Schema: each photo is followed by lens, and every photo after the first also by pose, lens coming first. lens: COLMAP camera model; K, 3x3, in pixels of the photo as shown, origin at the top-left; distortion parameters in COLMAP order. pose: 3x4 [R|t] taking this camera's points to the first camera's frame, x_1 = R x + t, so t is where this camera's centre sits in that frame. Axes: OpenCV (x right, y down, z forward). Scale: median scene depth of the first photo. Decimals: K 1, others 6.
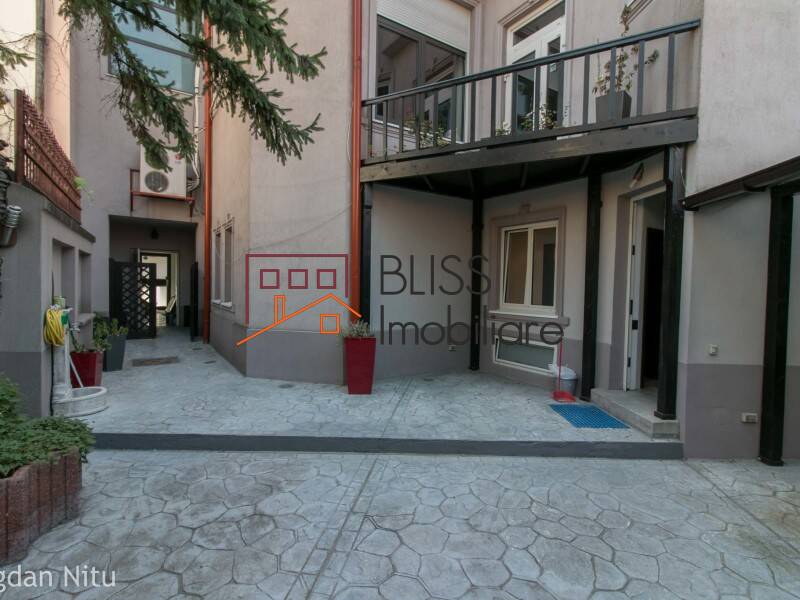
lens RADIAL K [[410.7, 0, 400.0], [0, 410.7, 300.0], [0, 0, 1]] dist [0.000705, 0.000198]
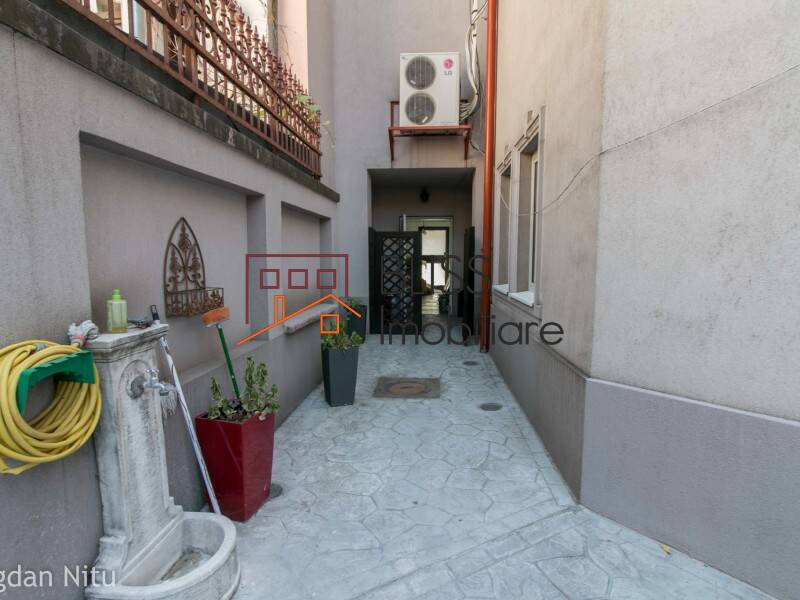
lens RADIAL K [[410.7, 0, 400.0], [0, 410.7, 300.0], [0, 0, 1]] dist [0.000705, 0.000198]
pose [[0.799237, 0.036946, -0.599880, -0.197677], [-0.000837, 0.998176, 0.060363, -0.013231], [0.601016, -0.047742, 0.797810, 0.418368]]
